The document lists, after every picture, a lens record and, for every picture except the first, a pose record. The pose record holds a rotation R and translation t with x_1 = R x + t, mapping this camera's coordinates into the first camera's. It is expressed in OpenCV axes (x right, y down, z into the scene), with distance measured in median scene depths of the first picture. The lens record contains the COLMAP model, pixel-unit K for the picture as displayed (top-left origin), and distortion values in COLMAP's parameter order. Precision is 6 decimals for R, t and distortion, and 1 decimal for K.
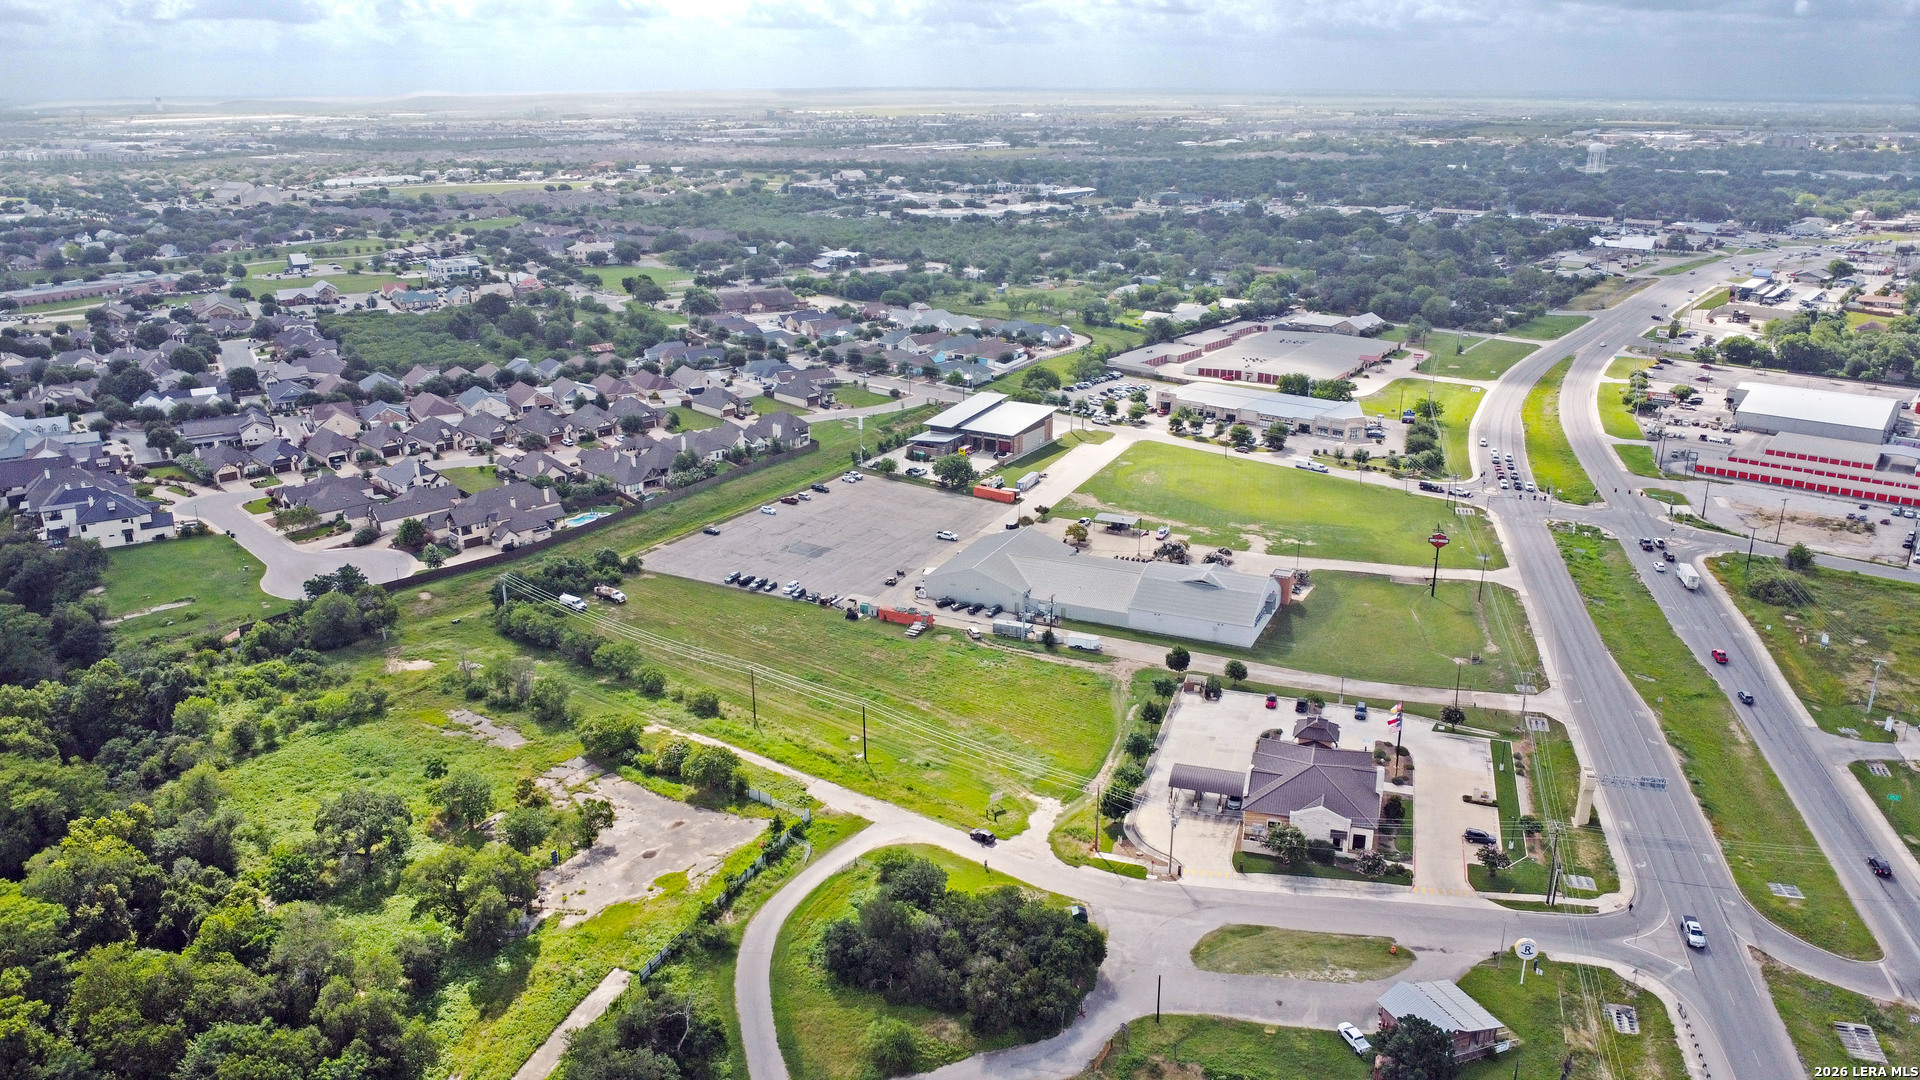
lens RADIAL K [[1388.6, 0, 960.0], [0, 1388.6, 540.0], [0, 0, 1]] dist [-0.026260, -0.004056]
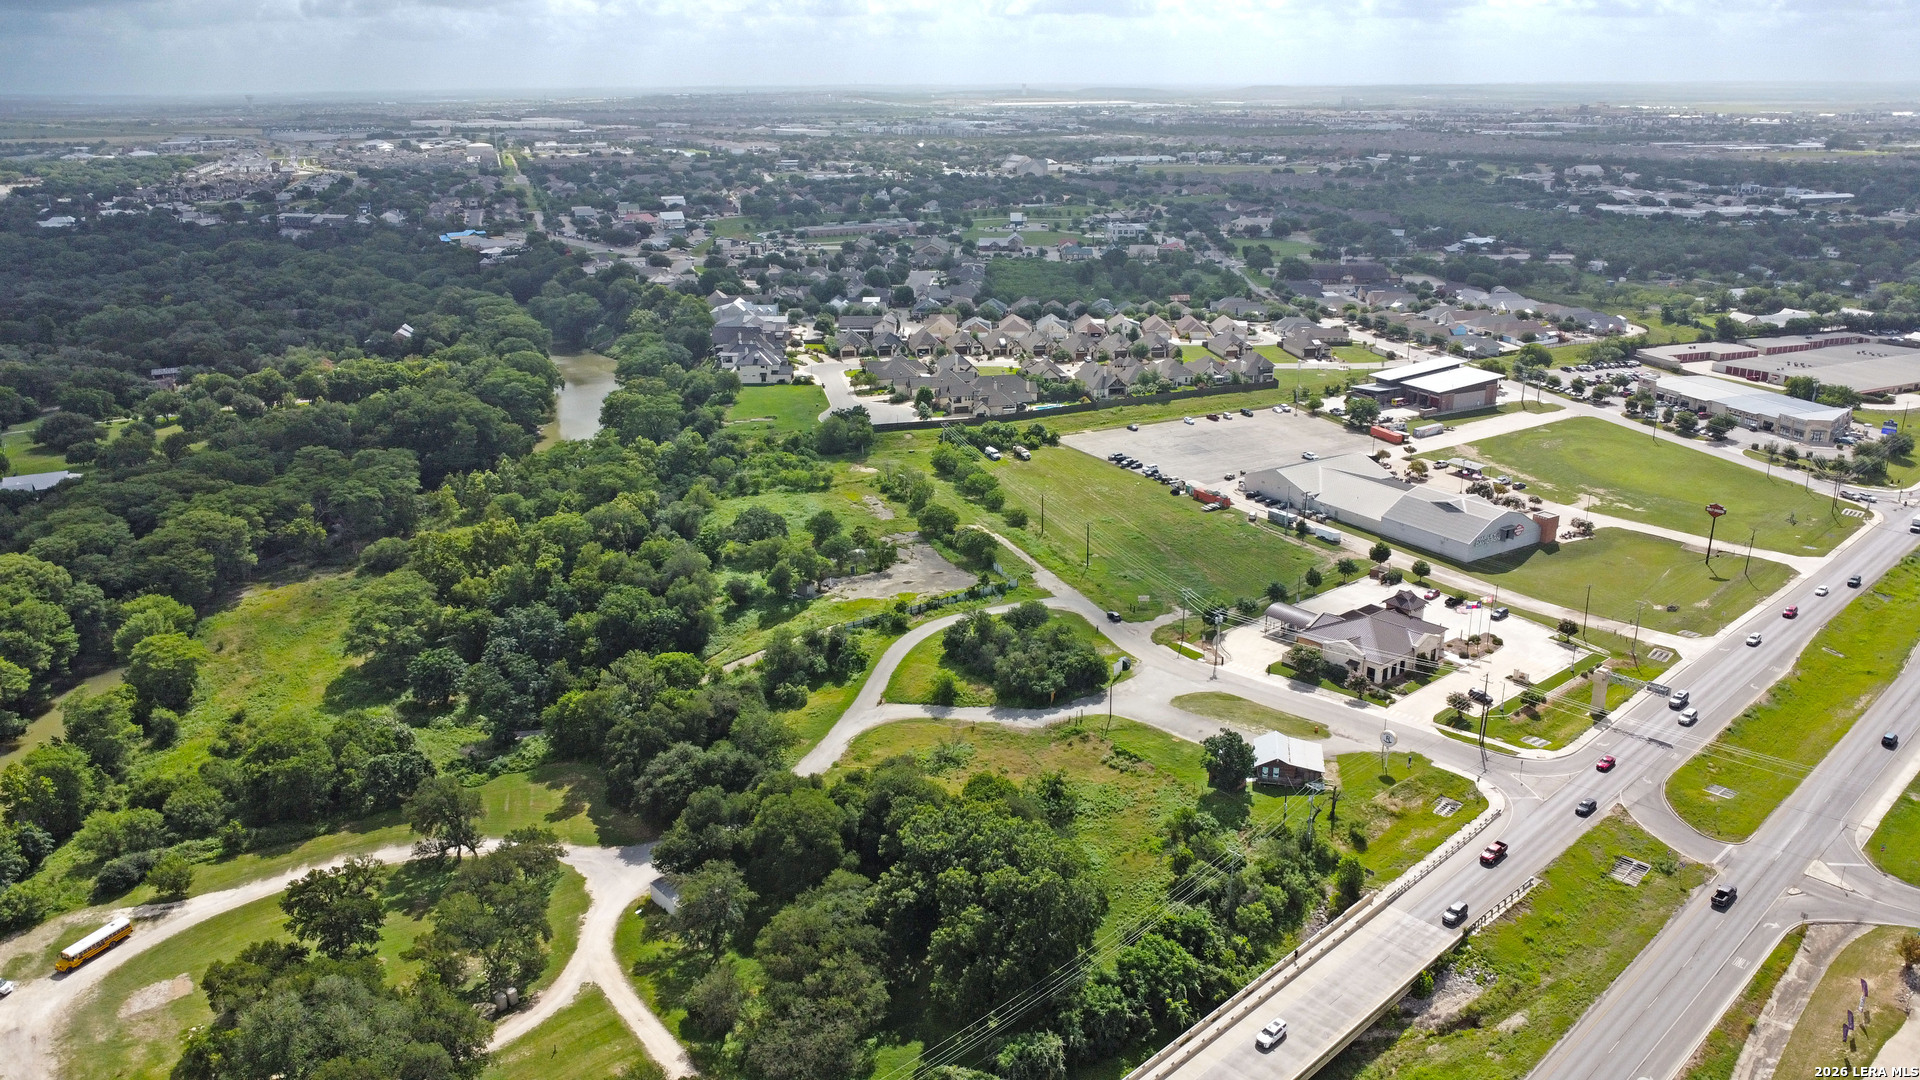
lens RADIAL K [[1388.6, 0, 960.0], [0, 1388.6, 540.0], [0, 0, 1]] dist [-0.026260, -0.004056]
pose [[0.843856, 0.166811, -0.509982, 0.408112], [-0.163781, 0.985165, 0.051235, 0.064478], [0.510963, 0.040291, 0.858658, -0.194285]]
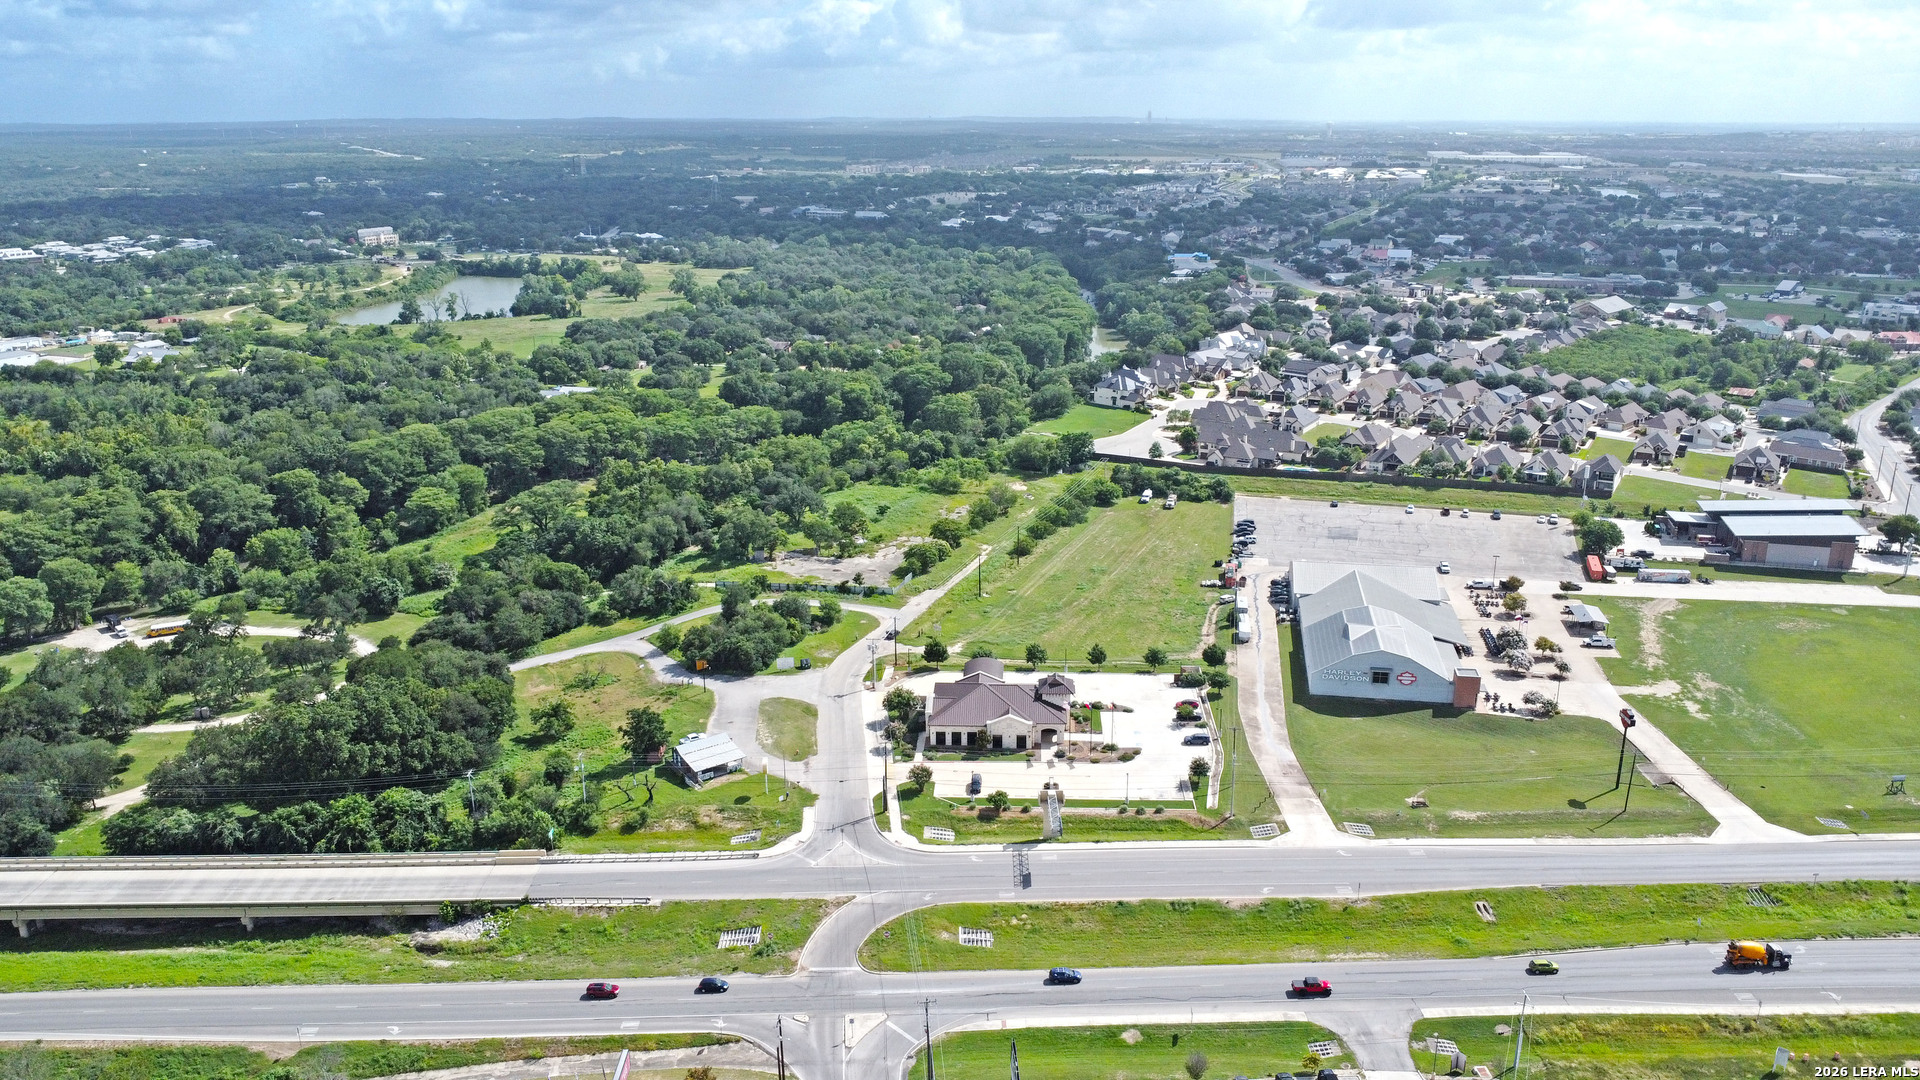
lens RADIAL K [[1388.6, 0, 960.0], [0, 1388.6, 540.0], [0, 0, 1]] dist [-0.026260, -0.004056]
pose [[0.248920, 0.283681, -0.926048, 0.955490], [-0.298760, 0.932006, 0.205200, -0.140892], [0.921293, 0.225588, 0.316747, 0.403516]]
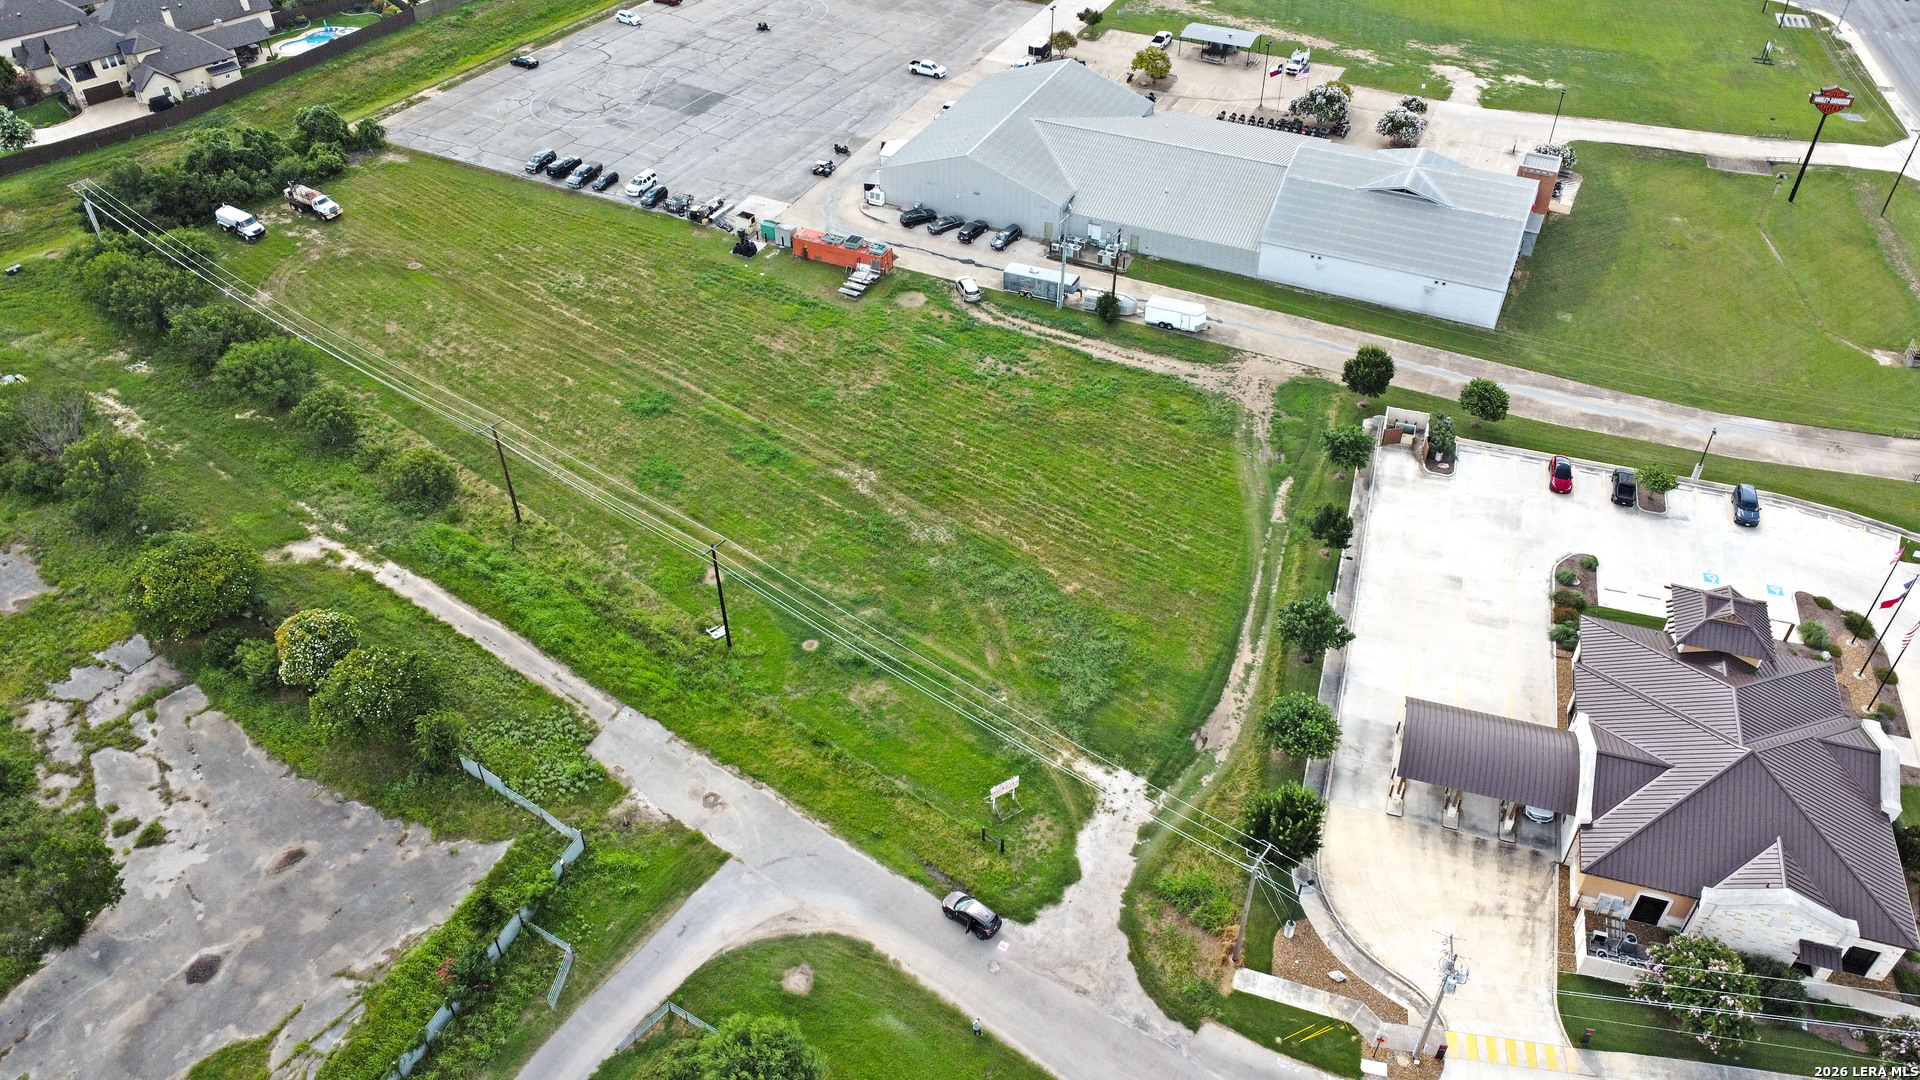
lens RADIAL K [[1388.6, 0, 960.0], [0, 1388.6, 540.0], [0, 0, 1]] dist [-0.026260, -0.004056]
pose [[0.999956, 0.001509, -0.009263, 0.011470], [0.002025, 0.929029, 0.370000, -0.039162], [0.009164, -0.370003, 0.928985, 0.447834]]
